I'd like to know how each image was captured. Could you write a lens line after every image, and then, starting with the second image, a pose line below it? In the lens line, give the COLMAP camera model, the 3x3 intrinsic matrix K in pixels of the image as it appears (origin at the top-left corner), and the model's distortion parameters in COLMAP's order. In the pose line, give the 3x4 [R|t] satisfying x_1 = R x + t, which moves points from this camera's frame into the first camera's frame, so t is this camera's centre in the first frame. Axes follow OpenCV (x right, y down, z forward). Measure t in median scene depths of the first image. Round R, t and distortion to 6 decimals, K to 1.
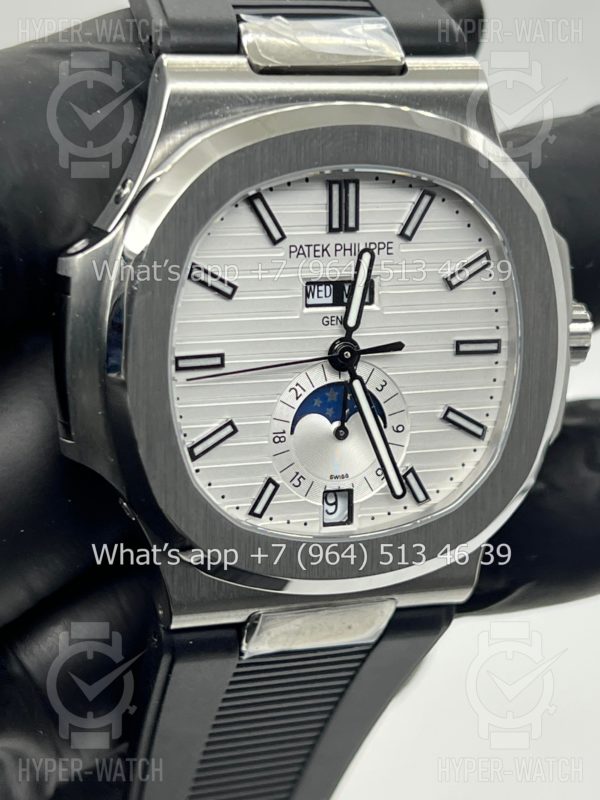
lens RADIAL K [[1808.7, 0, 300.0], [0, 1808.7, 400.0], [0, 0, 1]] dist [0.335647, 0.110784]
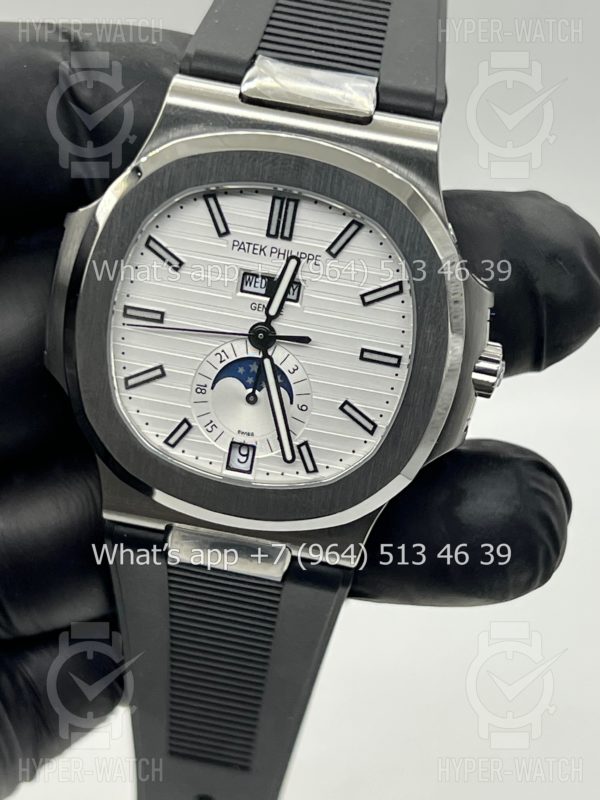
lens RADIAL K [[1808.7, 0, 300.0], [0, 1808.7, 400.0], [0, 0, 1]] dist [0.335647, 0.110784]
pose [[0.897067, 0.232257, -0.375936, 0.523307], [-0.237914, 0.970758, 0.032029, -0.028517], [0.372381, 0.060708, 0.926092, -0.133695]]
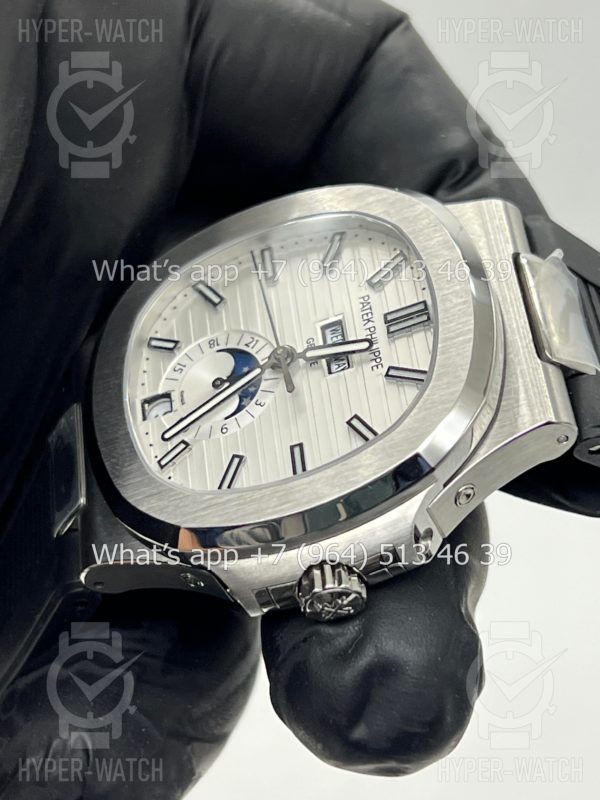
lens RADIAL K [[1808.7, 0, 300.0], [0, 1808.7, 400.0], [0, 0, 1]] dist [0.335647, 0.110784]
pose [[-0.001452, 0.526328, -0.850281, 0.998500], [-0.980667, 0.165633, 0.104202, -0.149292], [0.195679, 0.833993, 0.515912, 0.442315]]
